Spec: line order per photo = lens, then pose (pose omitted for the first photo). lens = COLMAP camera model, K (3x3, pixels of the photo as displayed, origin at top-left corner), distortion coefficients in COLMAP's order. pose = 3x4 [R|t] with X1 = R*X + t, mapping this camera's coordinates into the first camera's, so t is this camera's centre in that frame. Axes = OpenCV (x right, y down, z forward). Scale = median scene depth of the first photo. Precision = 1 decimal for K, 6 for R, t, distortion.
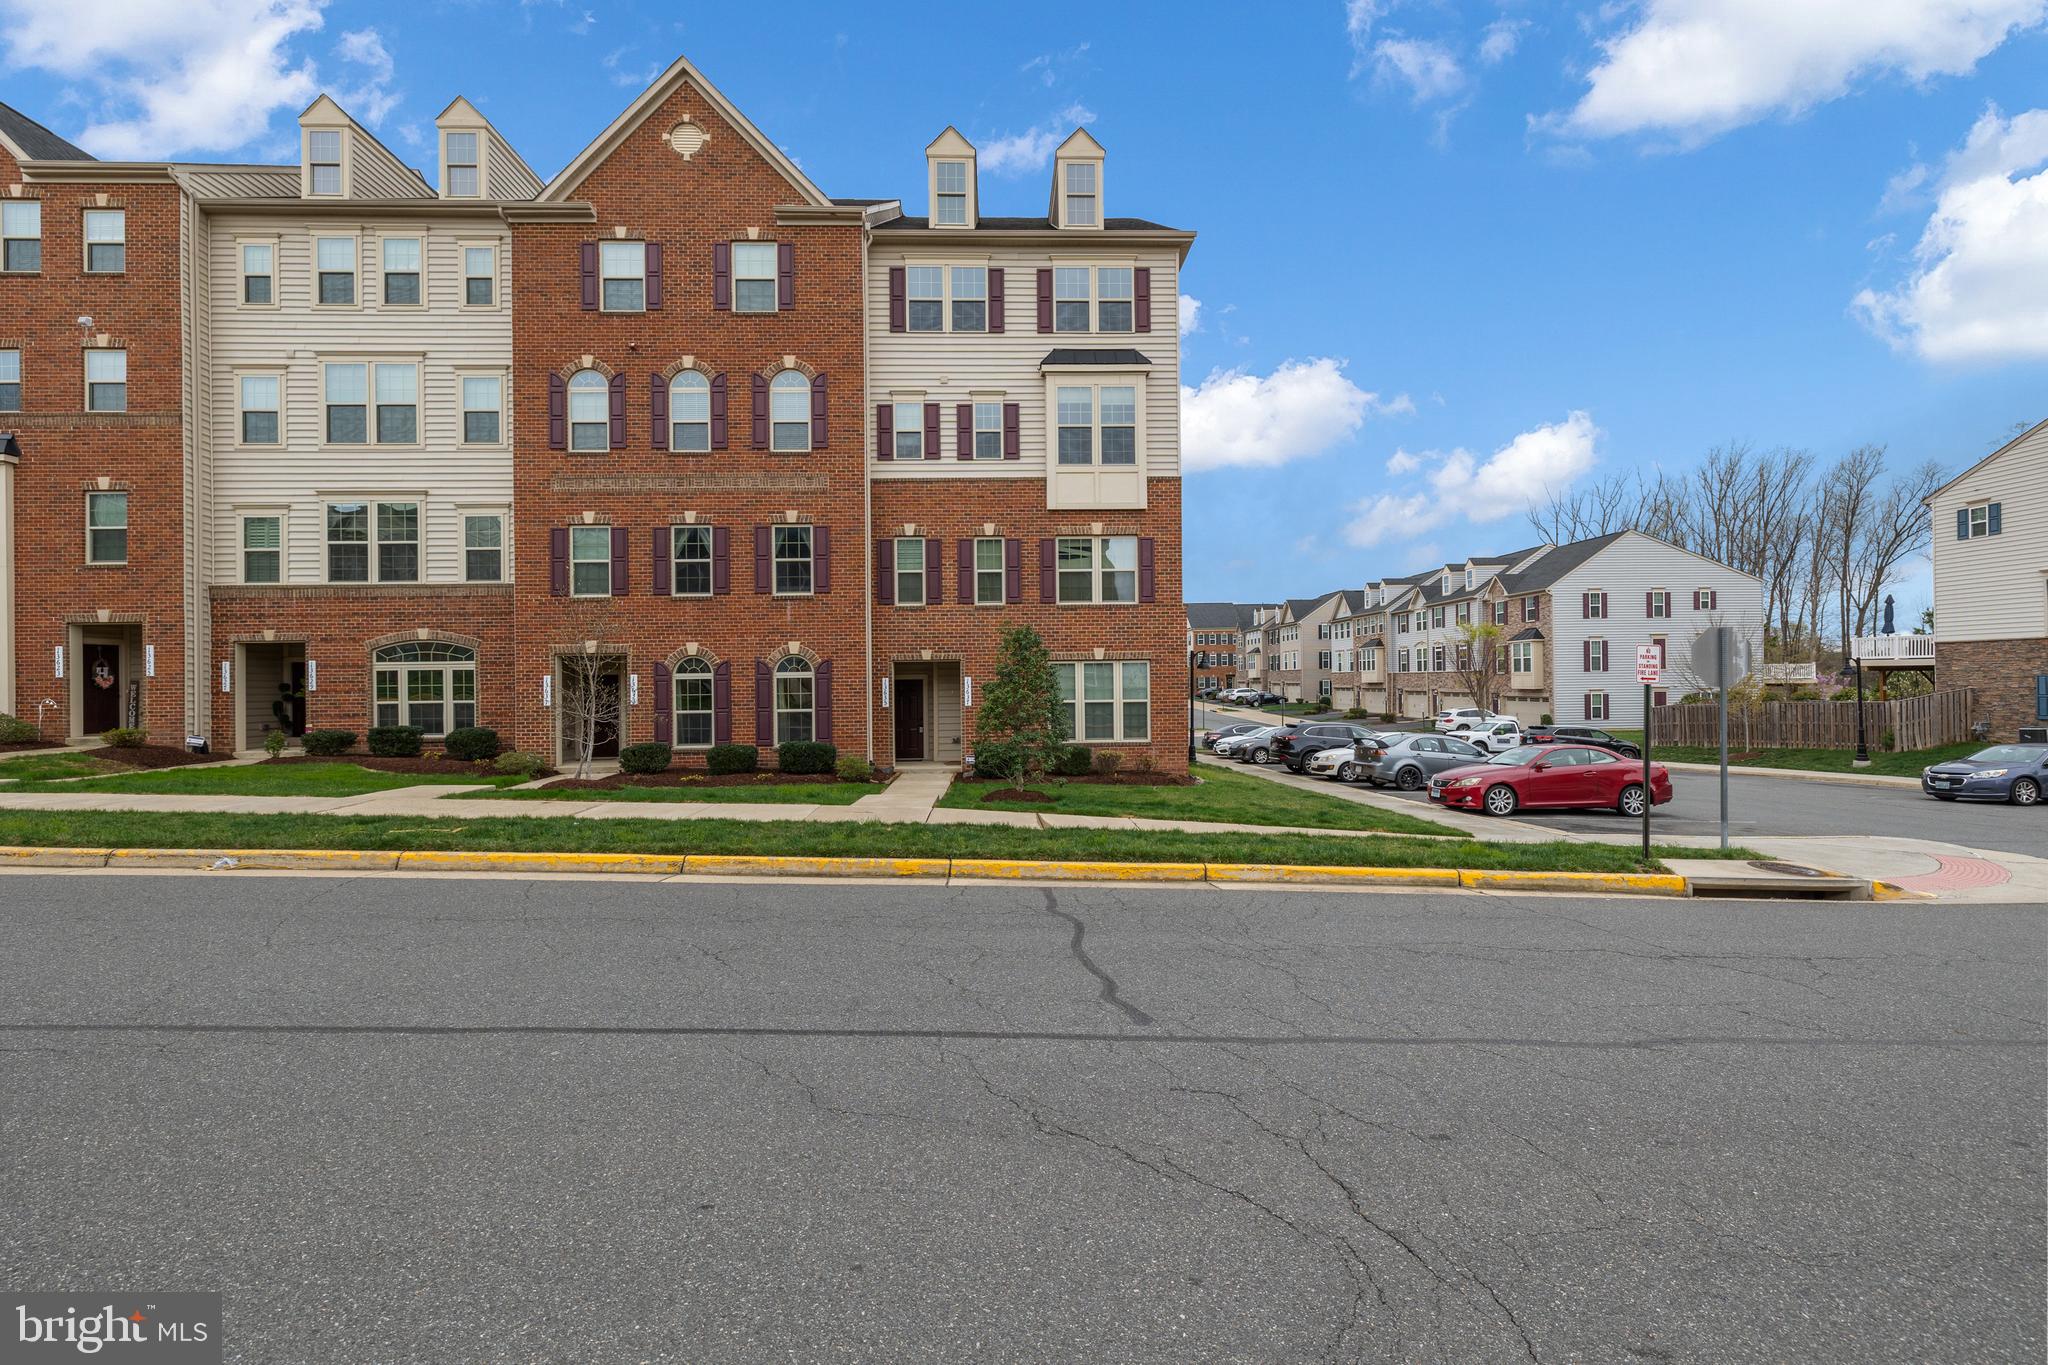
lens RADIAL K [[855.3, 0, 1022.7], [0, 855.3, 554.3], [0, 0, 1]] dist [0.001440, 0.000090]
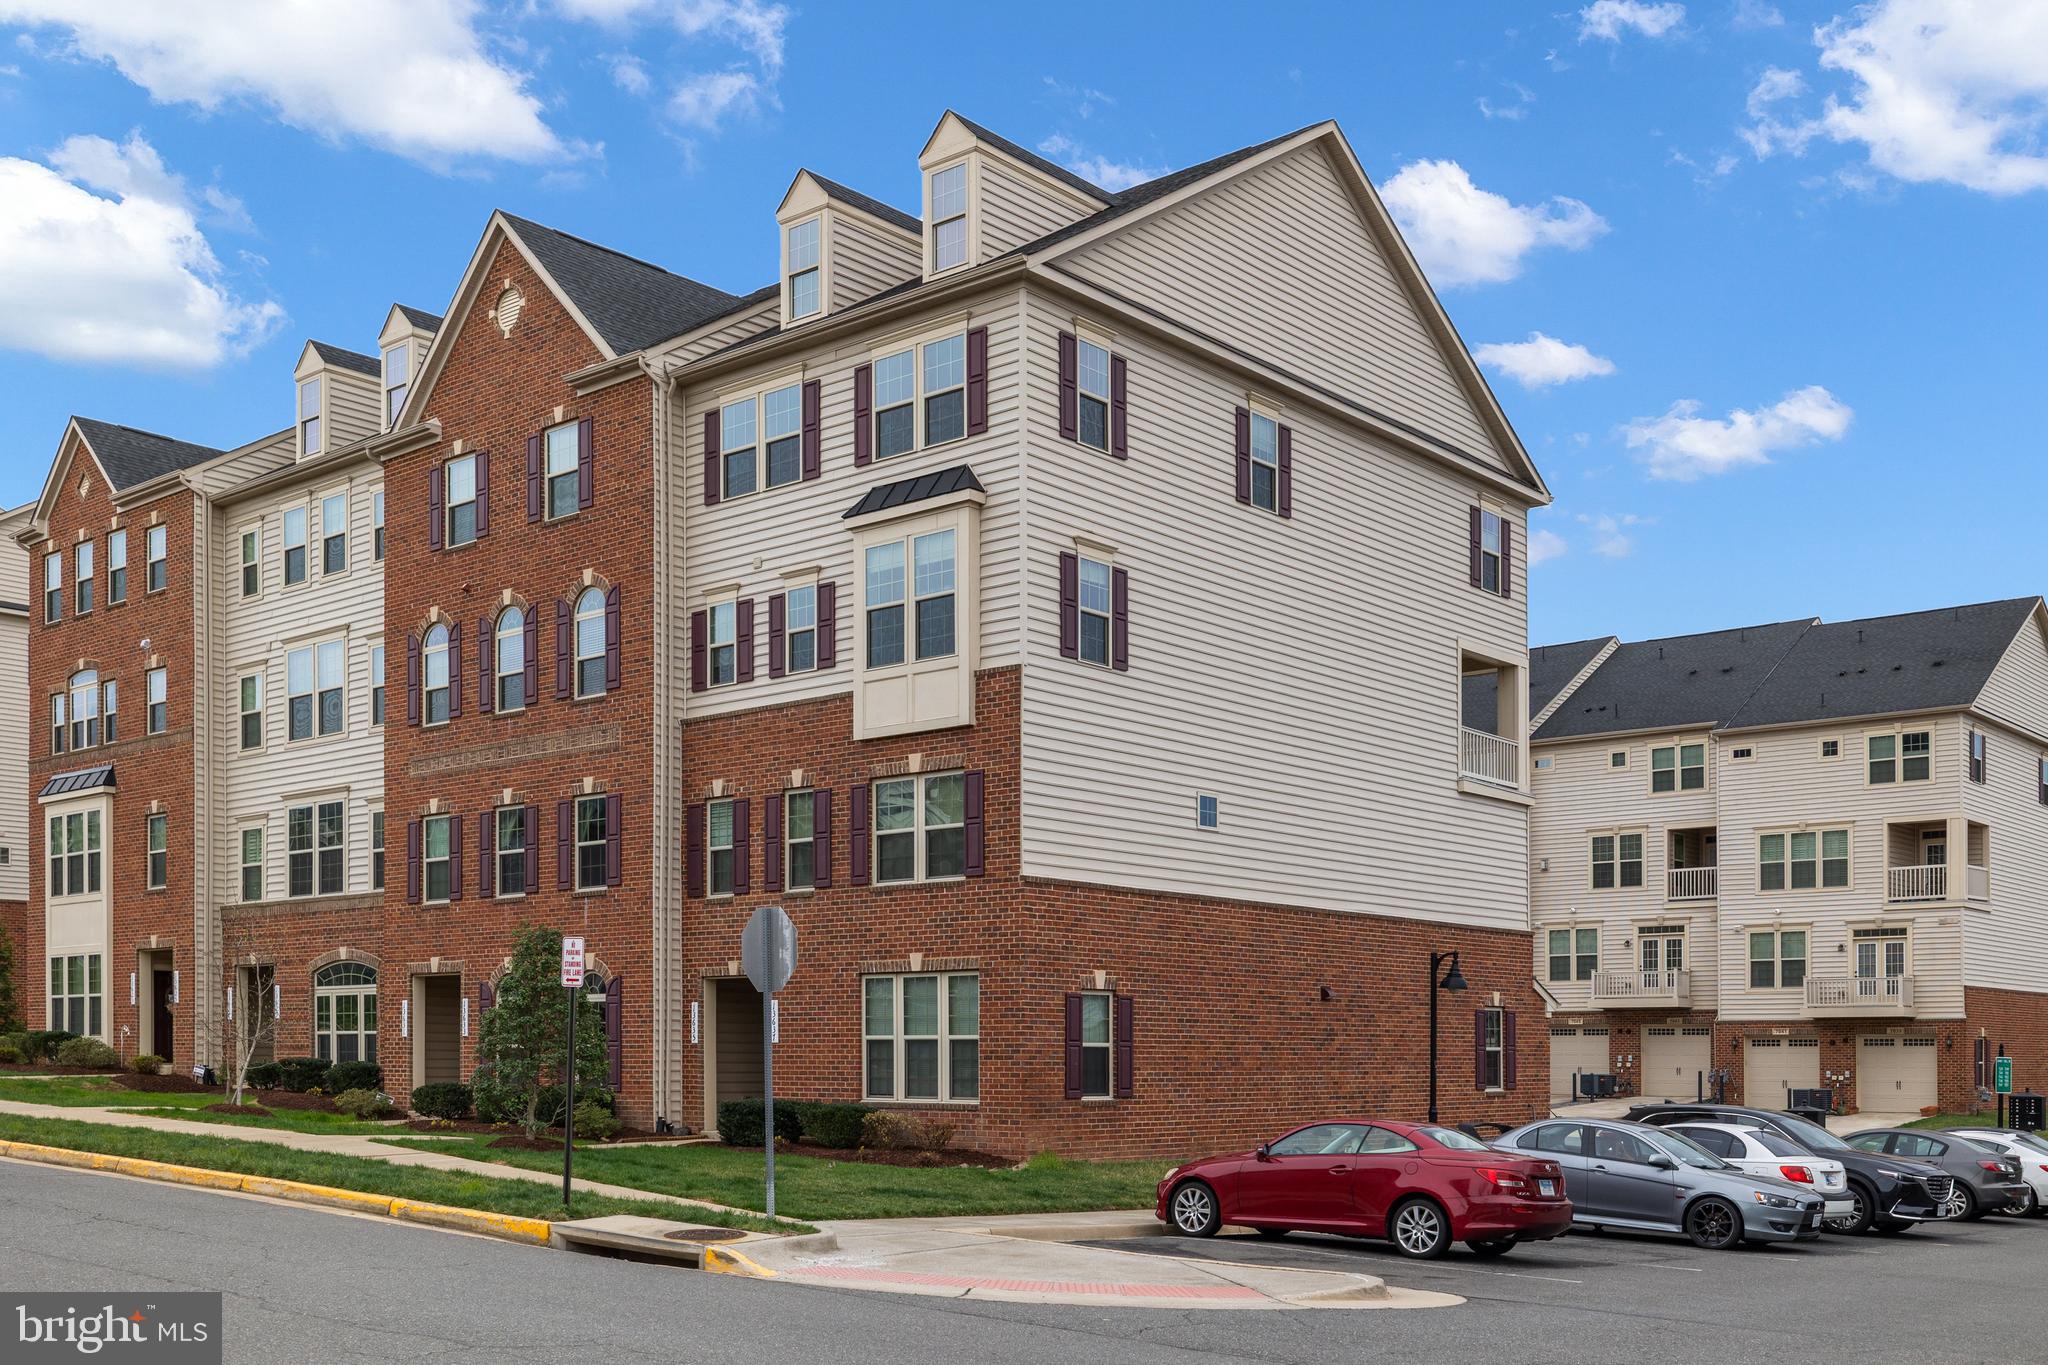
lens RADIAL K [[2020.0, 0, 1018.5], [0, 2020.0, 642.6], [0, 0, 1]] dist [-0.003968, 0.009001]
pose [[0.737822, -0.123226, -0.663652, 1.158199], [0.088897, 0.992370, -0.085431, 0.015931], [0.669116, 0.004036, 0.743147, -0.060122]]
